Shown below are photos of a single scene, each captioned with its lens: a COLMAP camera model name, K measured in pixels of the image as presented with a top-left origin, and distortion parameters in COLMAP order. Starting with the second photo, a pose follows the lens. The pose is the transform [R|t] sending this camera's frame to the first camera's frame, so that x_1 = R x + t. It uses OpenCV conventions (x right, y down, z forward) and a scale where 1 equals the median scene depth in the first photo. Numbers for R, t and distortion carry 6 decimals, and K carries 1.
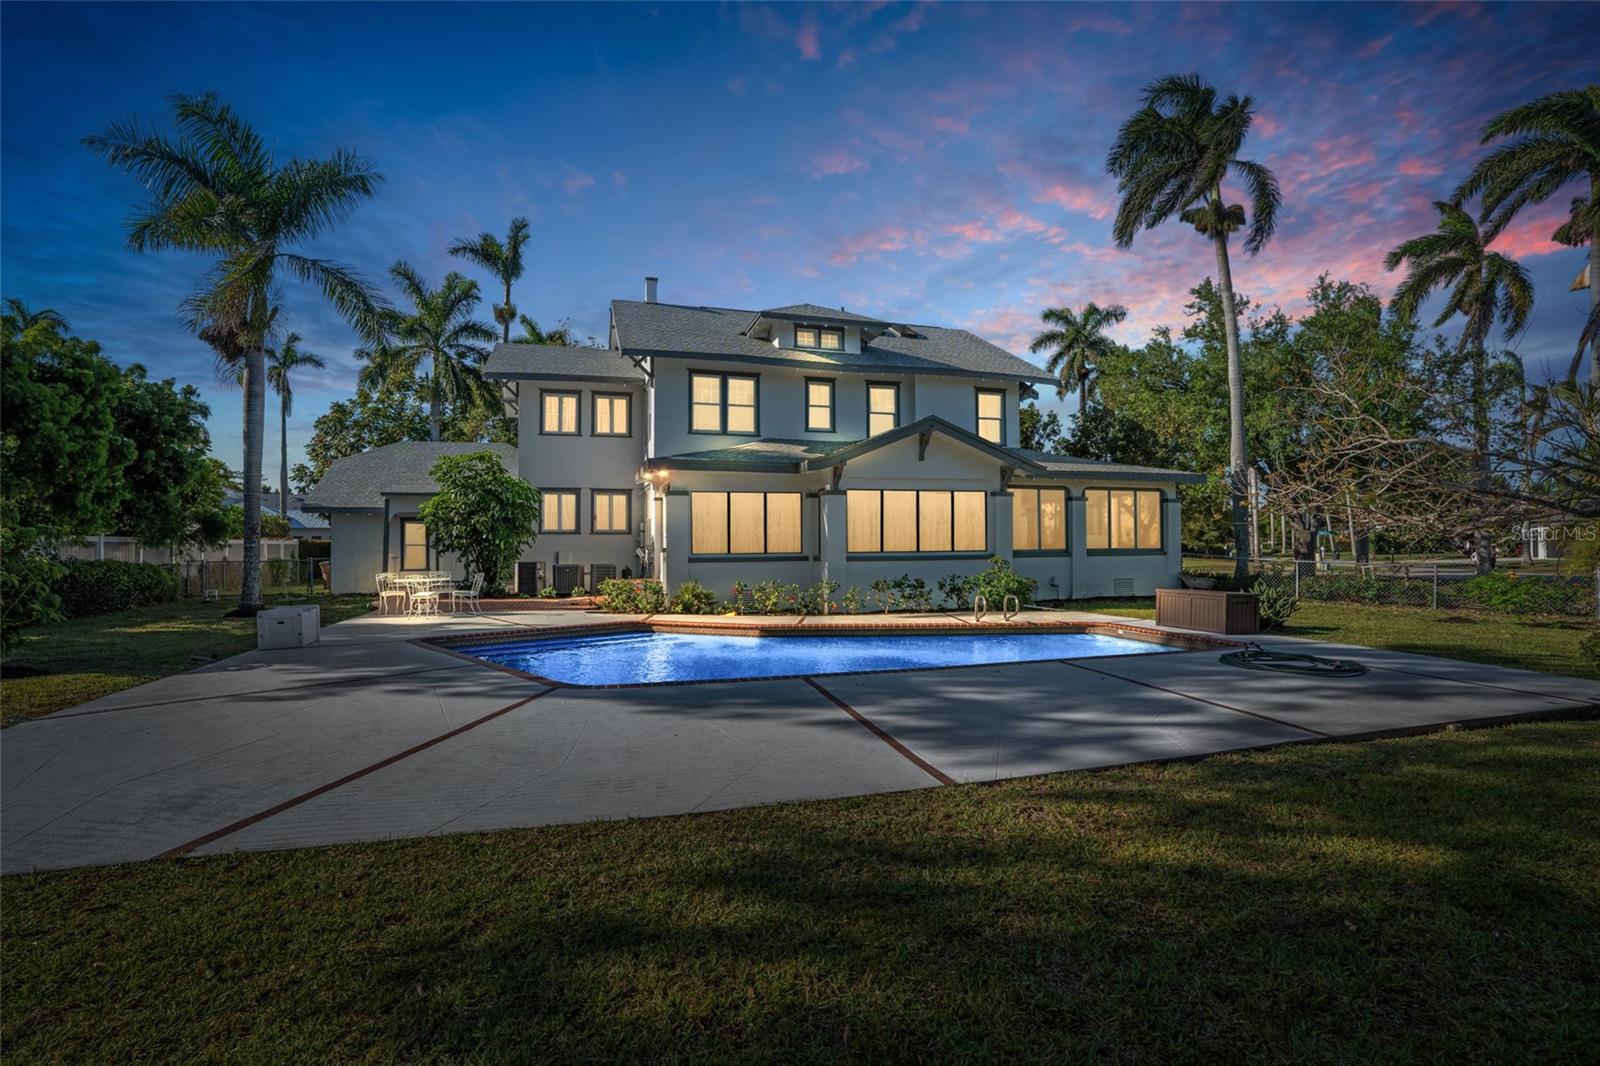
lens RADIAL K [[717.7, 0, 794.9], [0, 717.7, 542.1], [0, 0, 1]] dist [-0.013400, 0.004757]
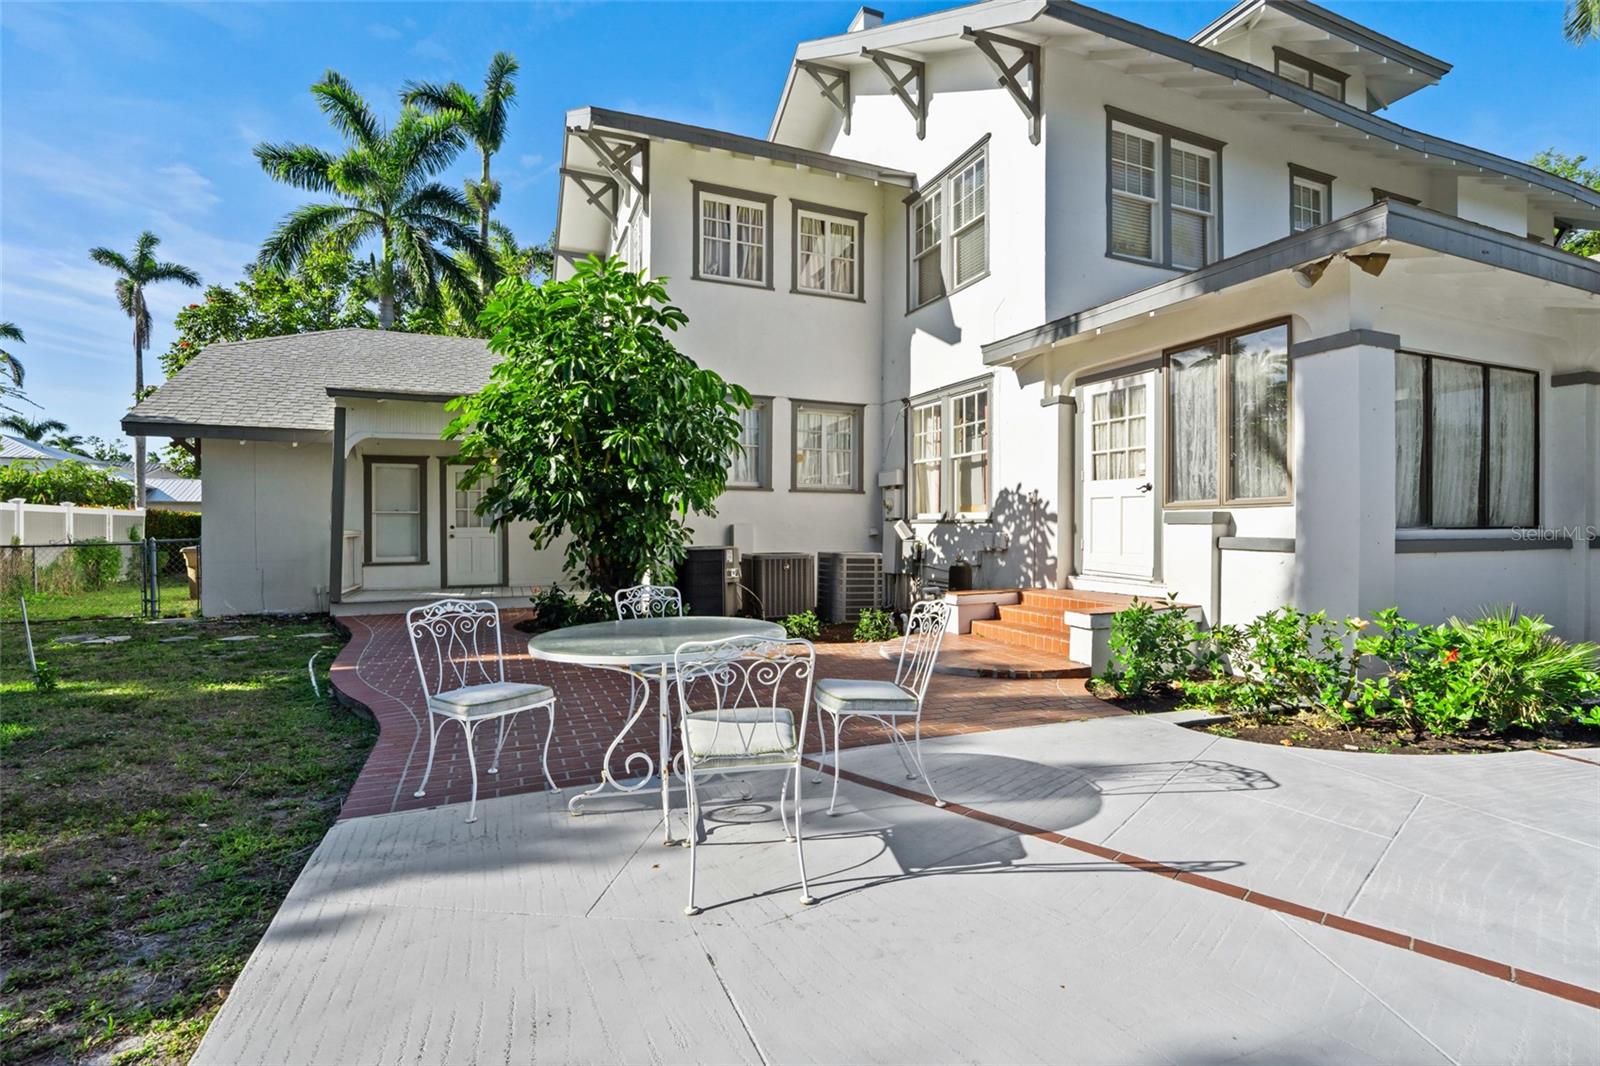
lens RADIAL K [[717.7, 0, 822.7], [0, 717.7, 526.6], [0, 0, 1]] dist [-0.013400, 0.004757]
pose [[0.991146, 0.004152, 0.132709, -0.305866], [-0.004393, 0.999989, 0.001520, 0.011552], [-0.132701, -0.002089, 0.991154, 0.479449]]
